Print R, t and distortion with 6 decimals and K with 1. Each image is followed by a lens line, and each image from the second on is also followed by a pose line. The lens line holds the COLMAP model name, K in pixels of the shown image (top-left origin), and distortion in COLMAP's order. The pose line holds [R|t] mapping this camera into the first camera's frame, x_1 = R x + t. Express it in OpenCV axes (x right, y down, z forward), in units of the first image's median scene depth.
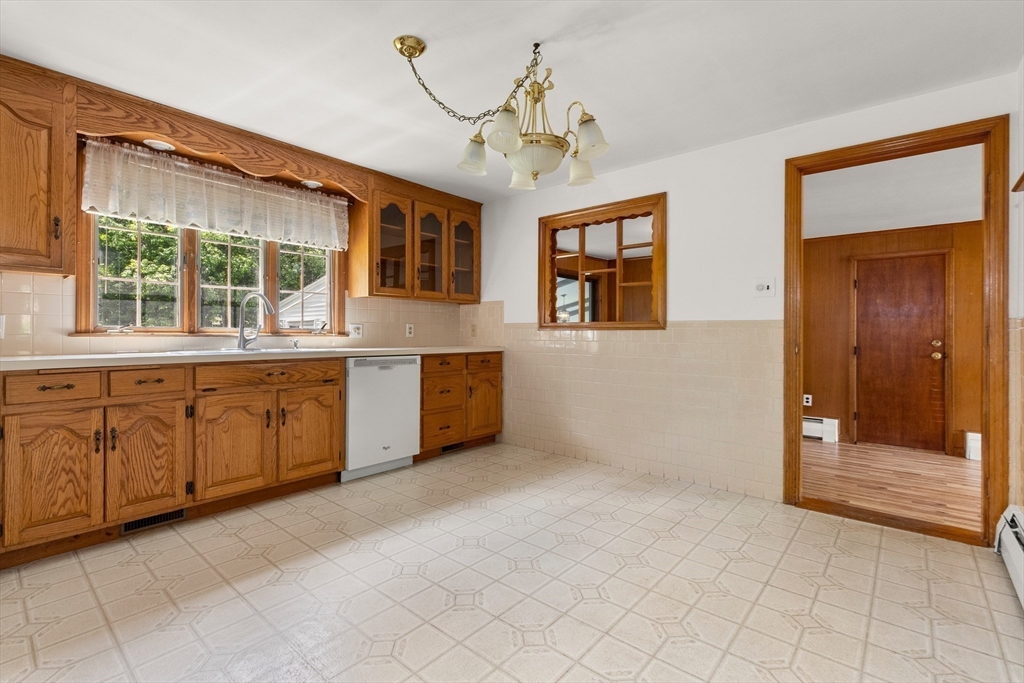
lens RADIAL K [[464.2, 0, 520.3], [0, 464.2, 332.1], [0, 0, 1]] dist [0.003804, 0.000800]
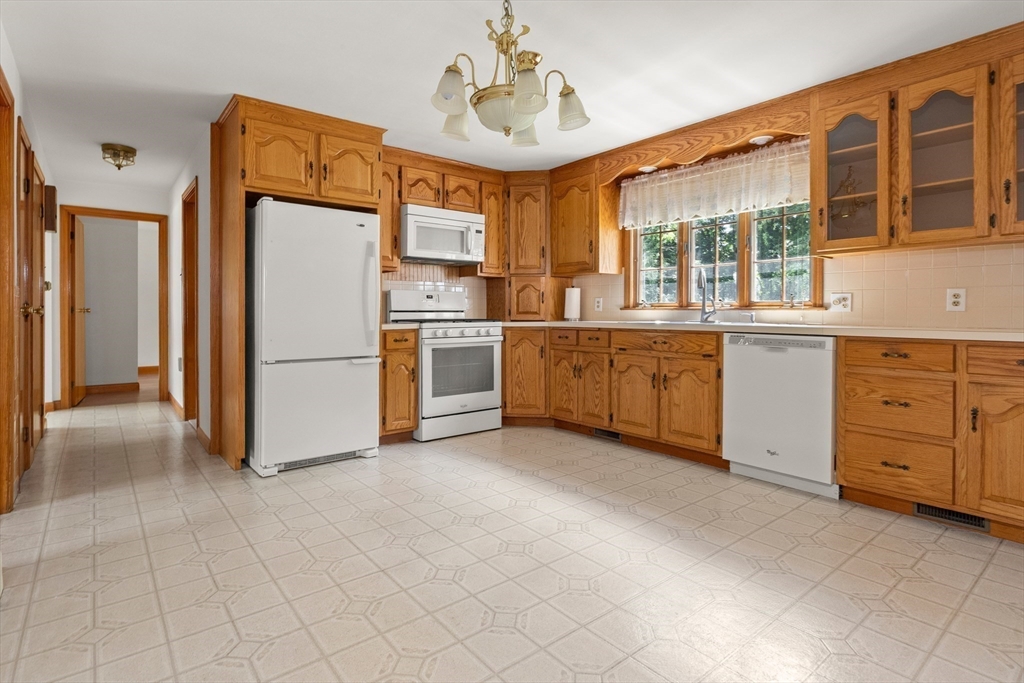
lens RADIAL K [[516.5, 0, 510.7], [0, 516.5, 313.3], [0, 0, 1]] dist [-0.002045, -0.000326]
pose [[-0.194592, -0.001315, -0.980883, 0.732506], [0.001649, 0.999997, -0.001668, 0.020031], [0.980883, -0.001942, -0.194589, 0.846290]]
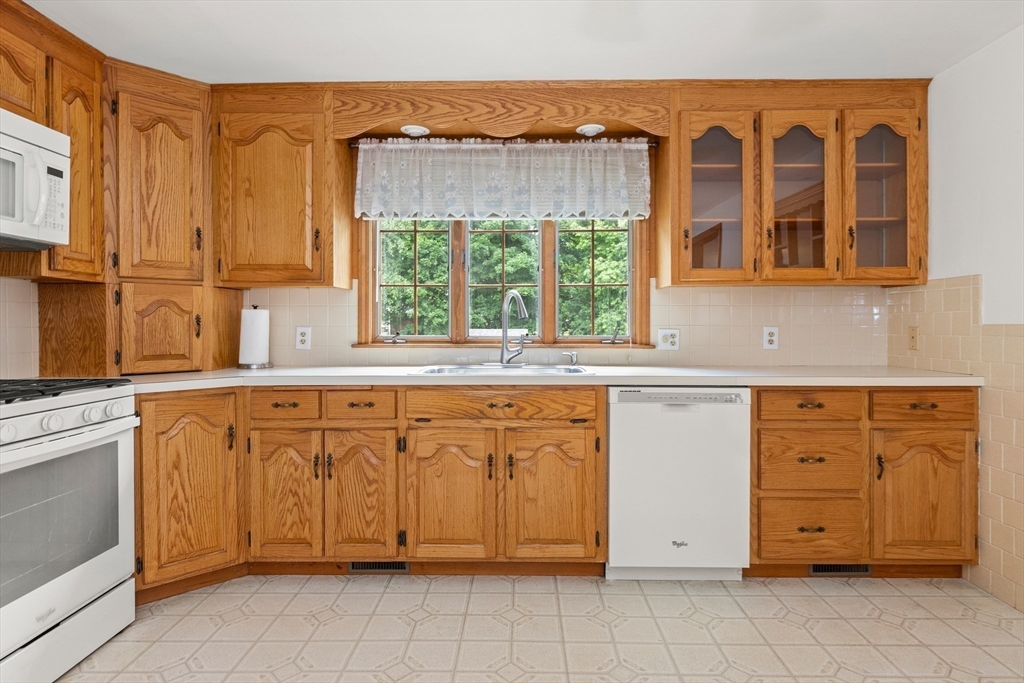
lens RADIAL K [[542.9, 0, 514.7], [0, 542.9, 324.9], [0, 0, 1]] dist [0.000158, 0.000784]
pose [[0.632561, -0.004010, -0.774500, 0.127881], [0.006003, 0.999982, -0.000275, -0.031589], [0.774487, -0.004475, 0.632573, 0.466404]]
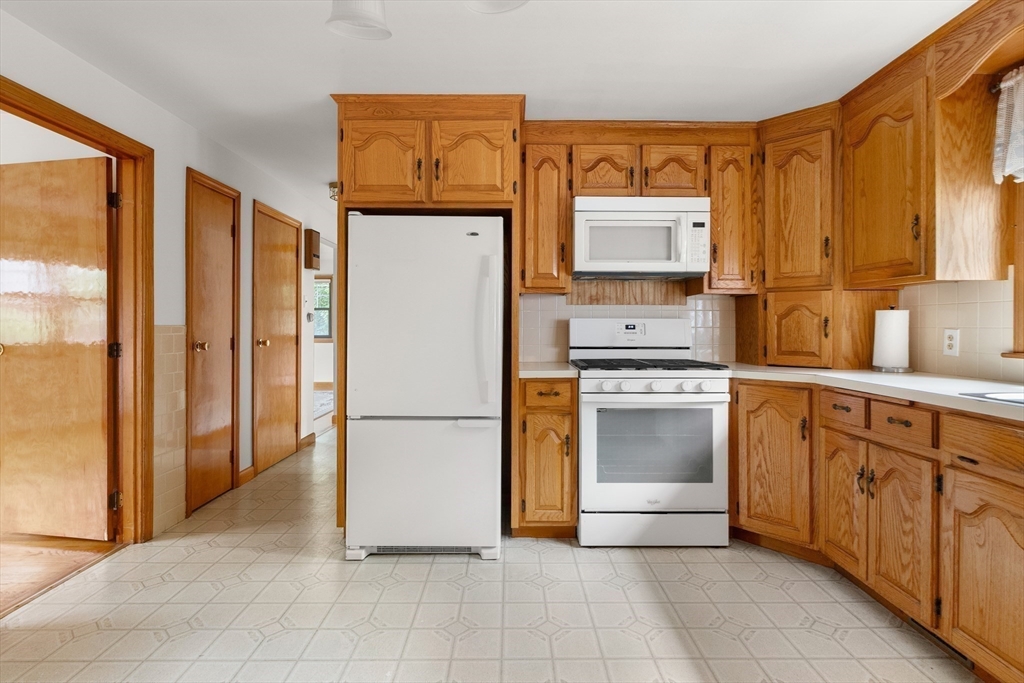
lens RADIAL K [[519.6, 0, 515.0], [0, 519.6, 325.7], [0, 0, 1]] dist [-0.002656, -0.001173]
pose [[-0.760316, -0.005121, -0.649534, 0.139895], [-0.002419, 0.999984, -0.005052, -0.029599], [0.649549, -0.002270, -0.760316, 0.974393]]
